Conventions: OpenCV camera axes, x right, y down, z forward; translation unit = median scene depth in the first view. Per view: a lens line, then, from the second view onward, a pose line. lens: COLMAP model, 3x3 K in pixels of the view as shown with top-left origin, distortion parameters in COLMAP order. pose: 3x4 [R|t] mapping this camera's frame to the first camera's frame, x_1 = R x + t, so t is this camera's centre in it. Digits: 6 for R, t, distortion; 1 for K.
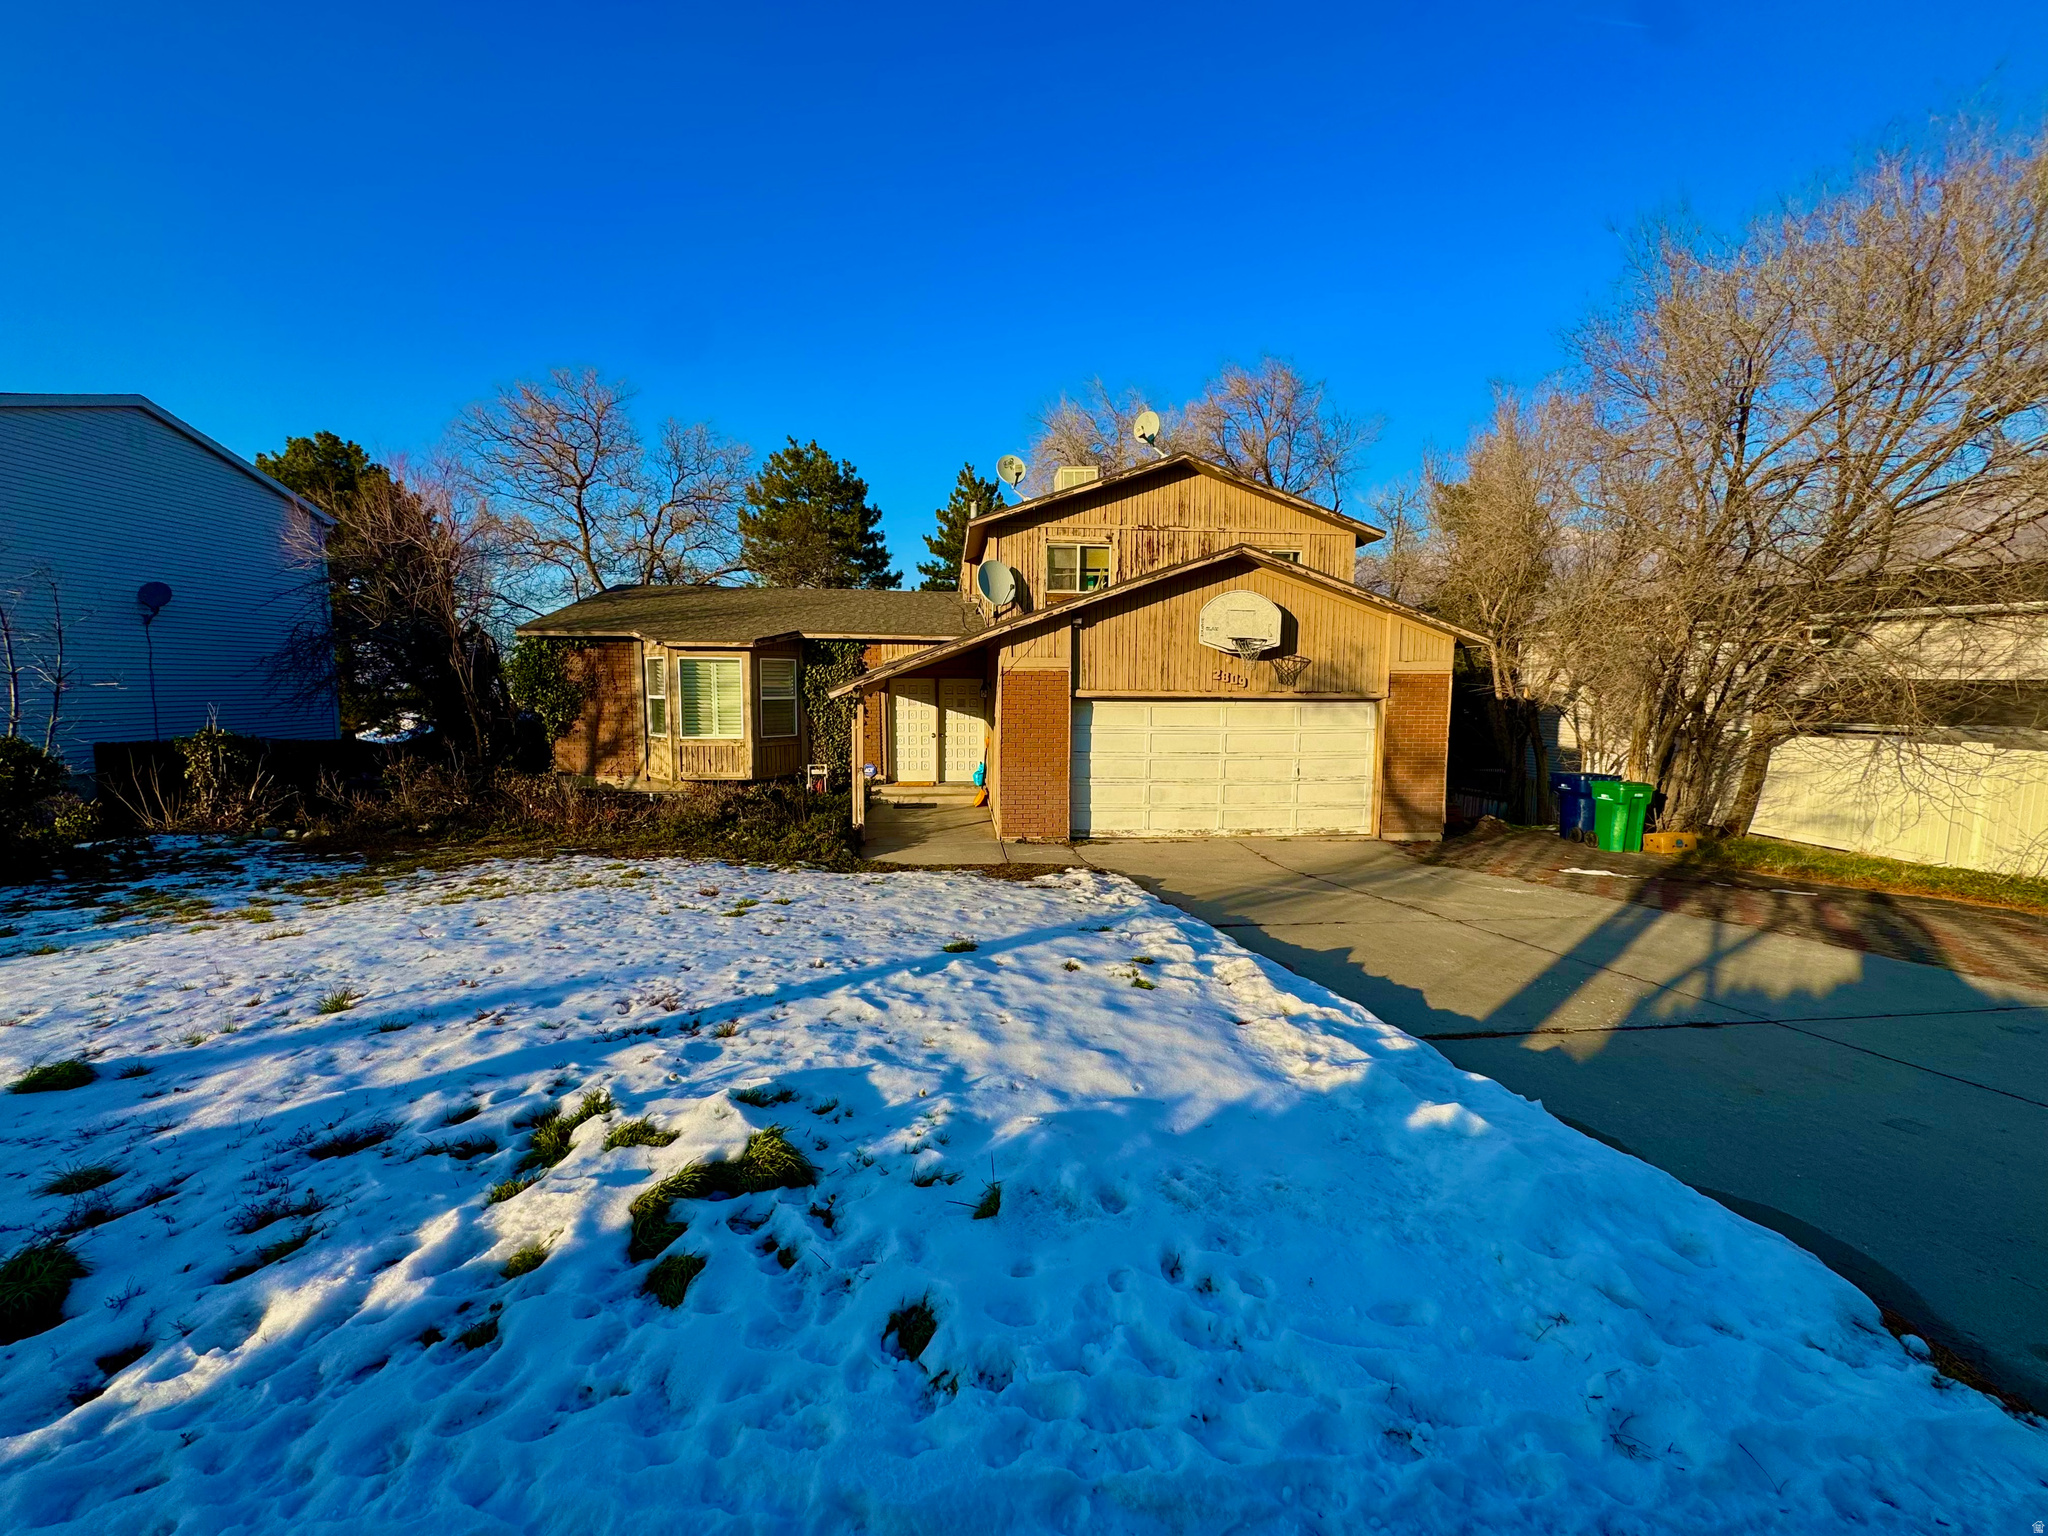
lens RADIAL K [[811.1, 0, 1020.9], [0, 811.1, 769.8], [0, 0, 1]] dist [-0.005155, 0.000668]
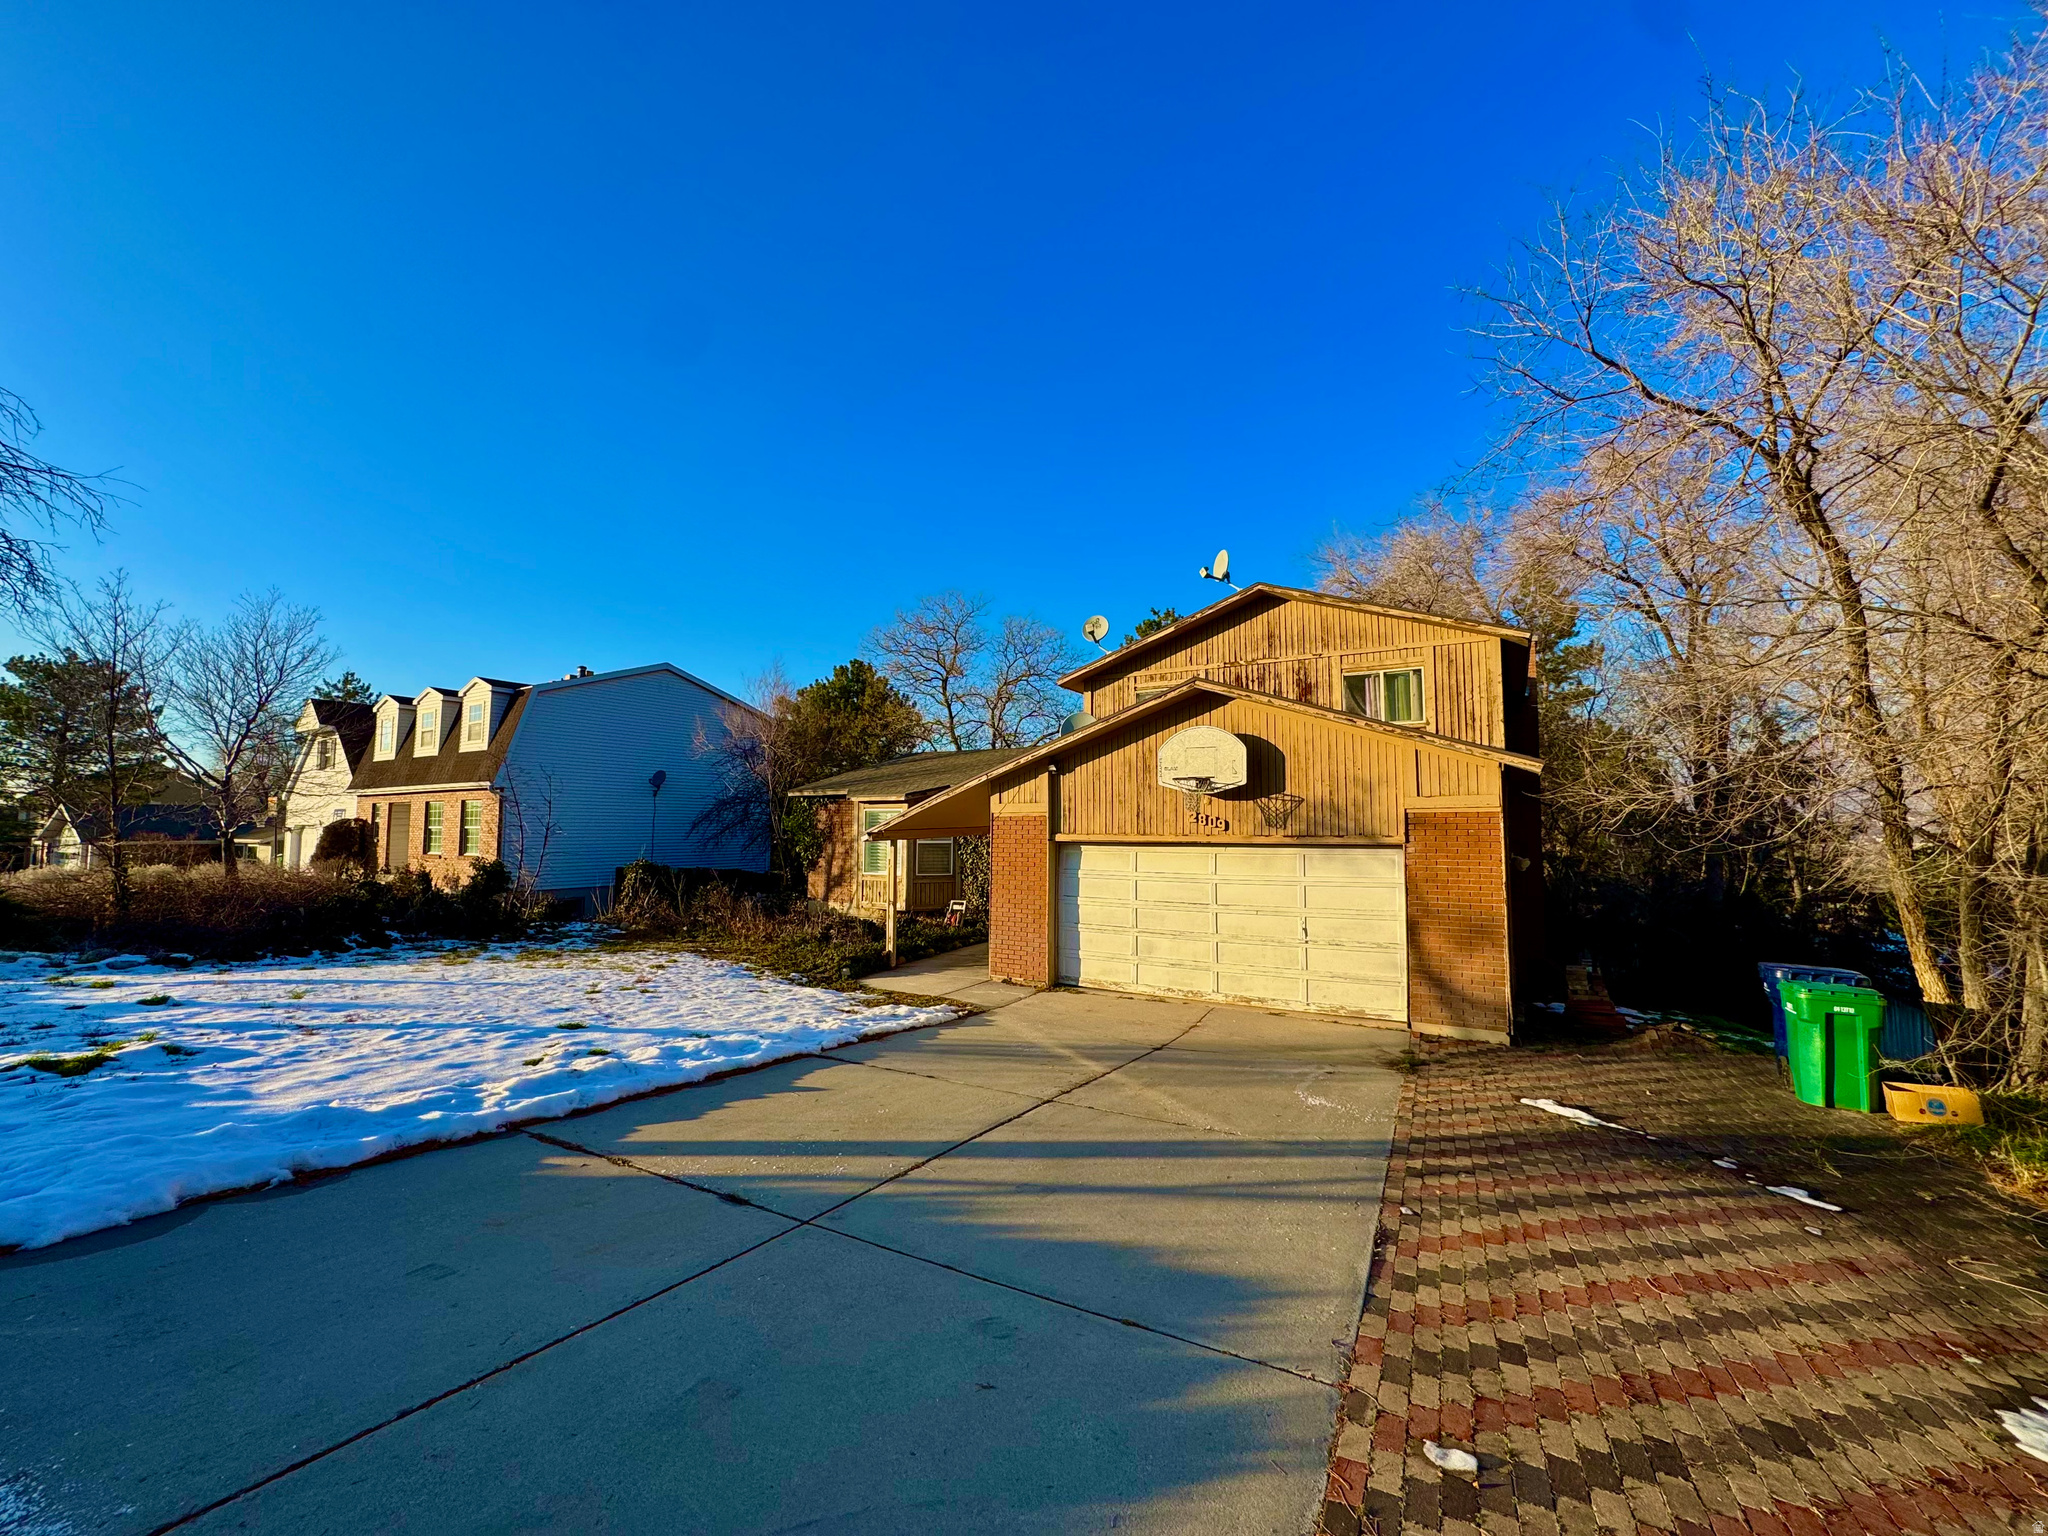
lens RADIAL K [[811.1, 0, 1020.3], [0, 811.1, 764.1], [0, 0, 1]] dist [-0.005155, 0.000668]
pose [[0.807055, -0.053250, -0.588071, 0.608576], [-0.057431, 0.984125, -0.167929, -0.010812], [0.587677, 0.169302, 0.791184, 0.143258]]
